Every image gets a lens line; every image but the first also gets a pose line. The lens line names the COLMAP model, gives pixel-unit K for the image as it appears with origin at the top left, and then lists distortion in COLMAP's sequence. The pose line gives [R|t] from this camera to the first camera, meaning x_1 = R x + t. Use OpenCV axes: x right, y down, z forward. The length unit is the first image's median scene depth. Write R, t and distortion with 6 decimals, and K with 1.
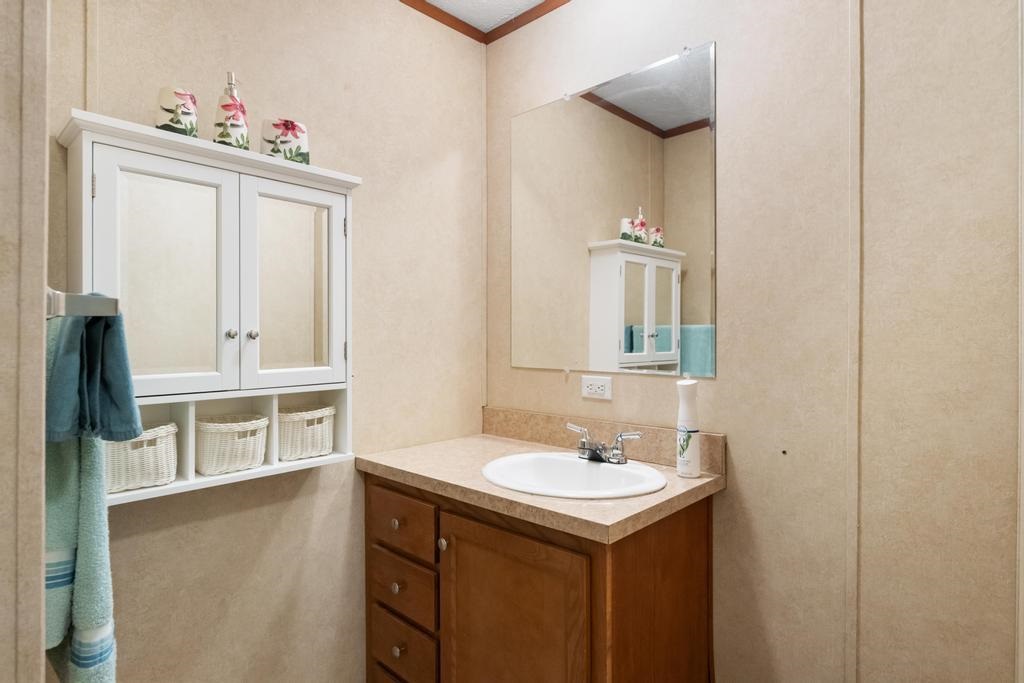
lens RADIAL K [[534.5, 0, 517.1], [0, 534.5, 334.9], [0, 0, 1]] dist [-0.009197, 0.001005]
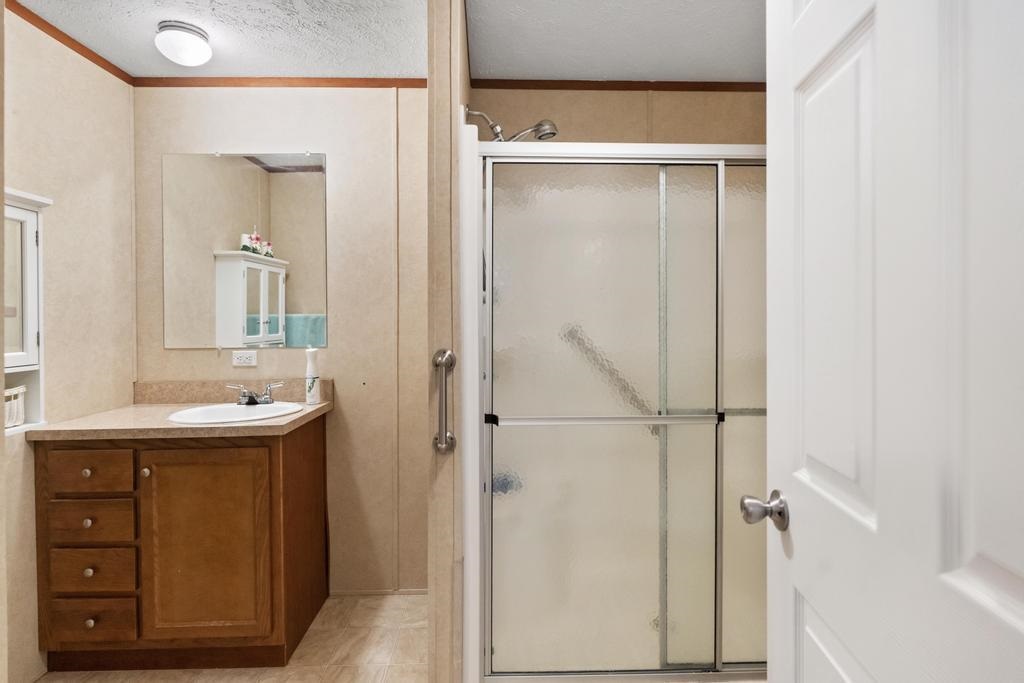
lens RADIAL K [[497.4, 0, 501.4], [0, 497.4, 318.4], [0, 0, 1]] dist [-0.002079, -0.001015]
pose [[0.715922, -0.006495, 0.698150, -0.342537], [0.007601, 0.999970, 0.001509, -0.010716], [-0.698139, 0.004226, 0.715950, -0.545501]]
